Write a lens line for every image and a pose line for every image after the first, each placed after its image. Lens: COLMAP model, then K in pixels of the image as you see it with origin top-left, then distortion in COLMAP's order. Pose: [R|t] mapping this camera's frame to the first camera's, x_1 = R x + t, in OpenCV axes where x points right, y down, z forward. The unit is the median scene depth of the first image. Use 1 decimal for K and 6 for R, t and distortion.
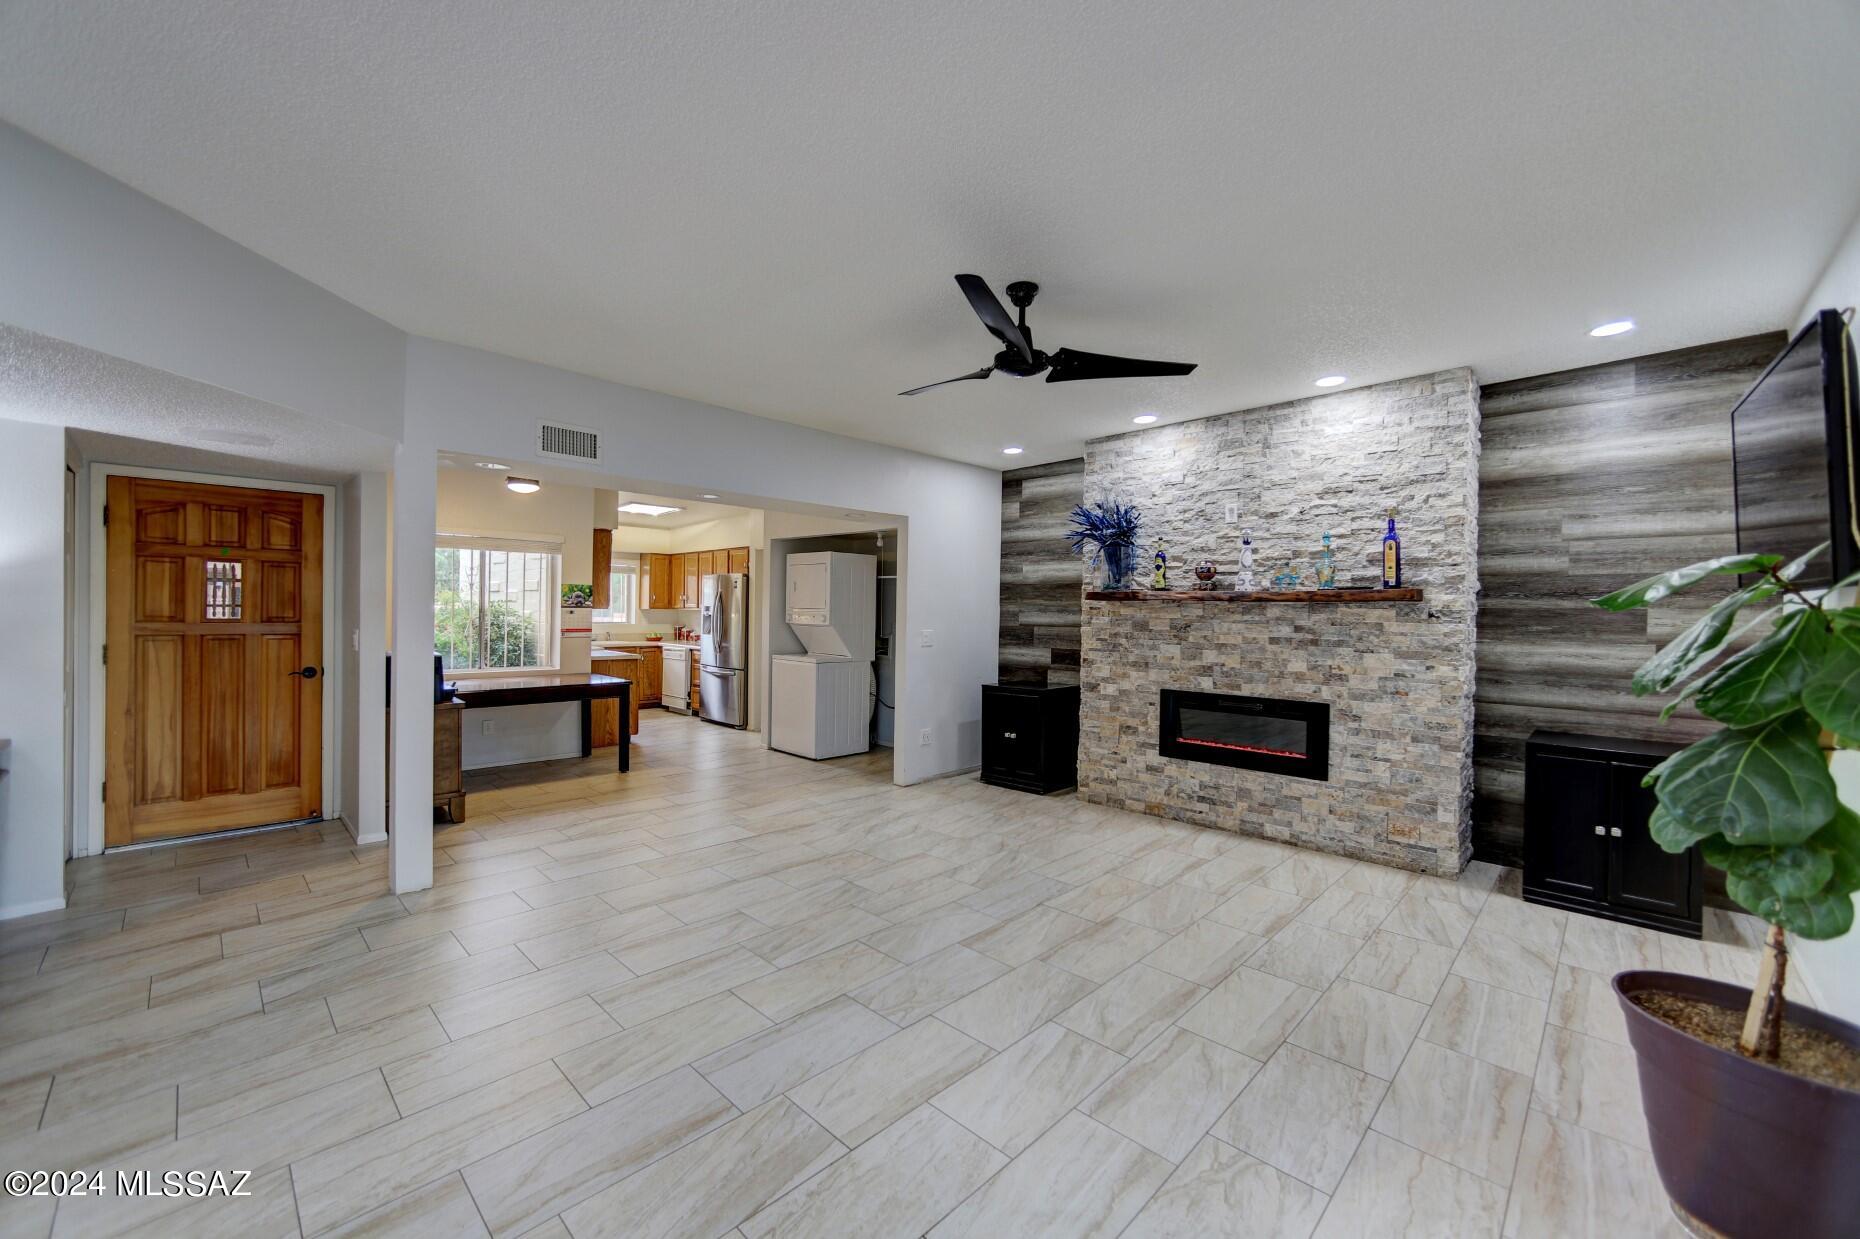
lens RADIAL K [[727.6, 0, 914.1], [0, 727.6, 614.4], [0, 0, 1]] dist [0.001405, 0.000369]
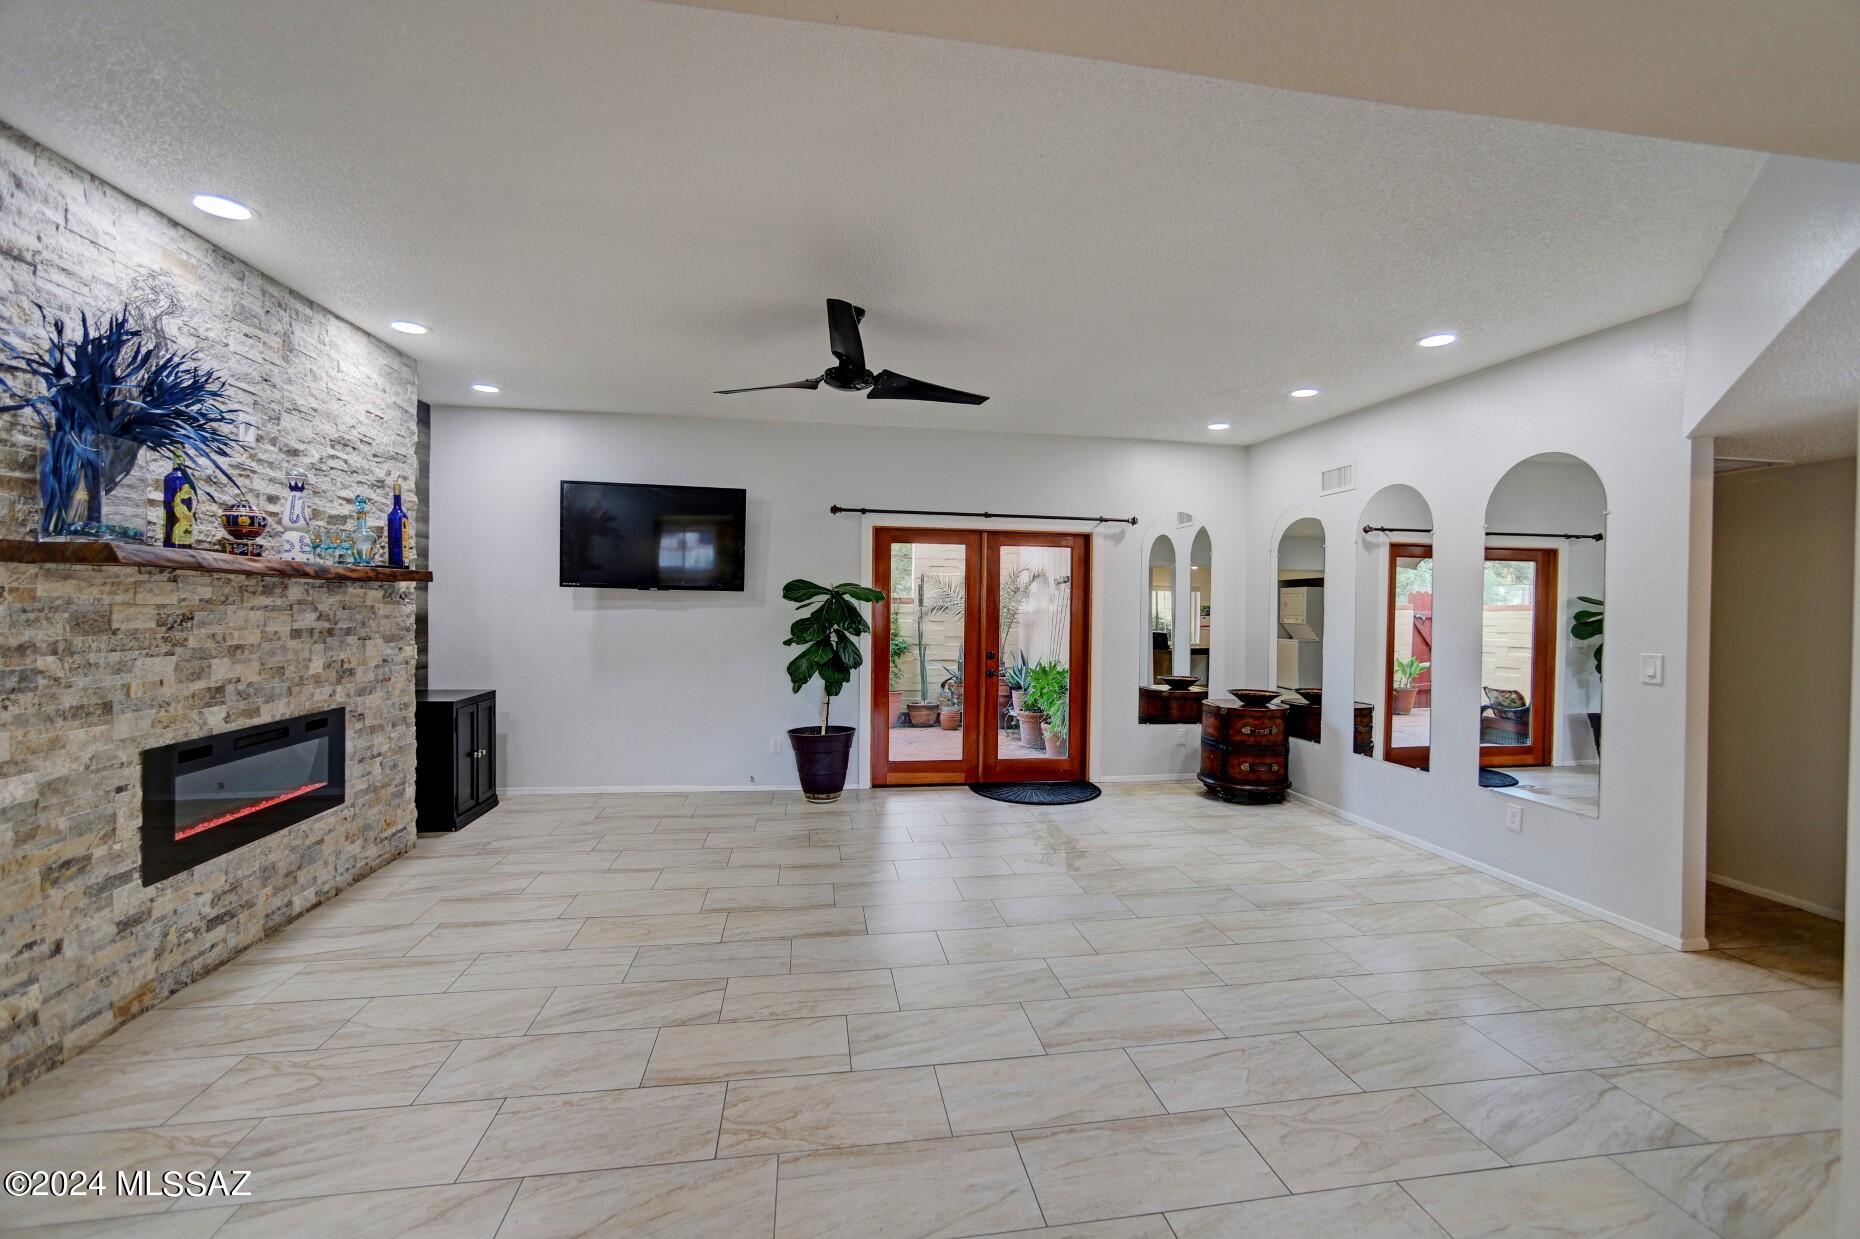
lens RADIAL K [[727.6, 0, 923.3], [0, 727.6, 620.0], [0, 0, 1]] dist [0.001405, 0.000369]
pose [[-0.797683, -0.036902, 0.601946, -0.401720], [-0.023059, 0.999263, 0.030703, -0.012391], [-0.602635, 0.010611, -0.797946, 1.184804]]
